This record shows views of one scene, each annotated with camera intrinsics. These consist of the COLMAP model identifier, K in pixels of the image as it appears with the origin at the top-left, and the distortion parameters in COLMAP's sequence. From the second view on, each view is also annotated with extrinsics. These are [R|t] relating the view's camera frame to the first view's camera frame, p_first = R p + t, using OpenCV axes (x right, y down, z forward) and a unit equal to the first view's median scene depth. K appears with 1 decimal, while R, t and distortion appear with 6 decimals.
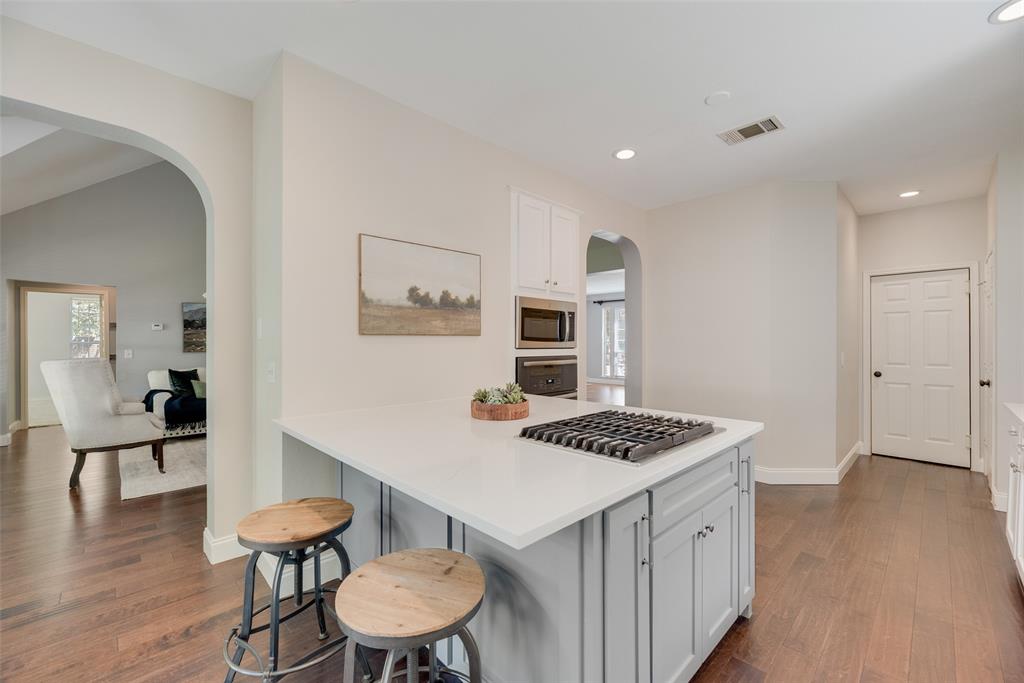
lens RADIAL K [[414.6, 0, 512.0], [0, 414.6, 343.4], [0, 0, 1]] dist [-0.001979, -0.000002]
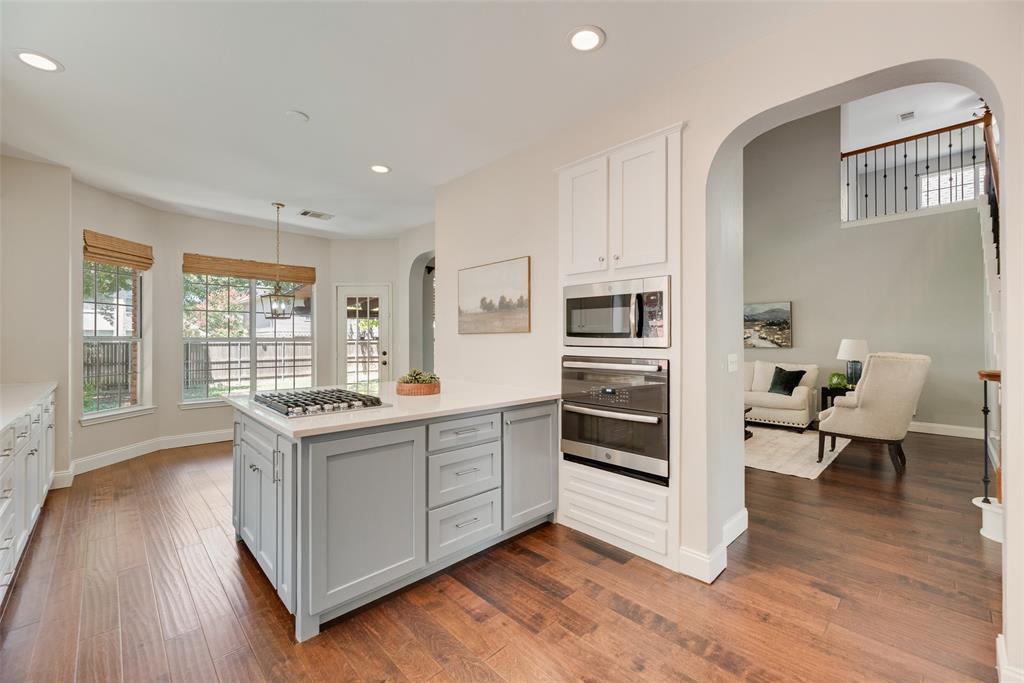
lens RADIAL K [[414.6, 0, 515.6], [0, 414.6, 335.9], [0, 0, 1]] dist [-0.001979, -0.000002]
pose [[0.008162, -0.006812, -0.999943, 1.041658], [-0.000256, 0.999977, -0.006814, -0.002881], [0.999967, 0.000312, 0.008160, 1.025522]]
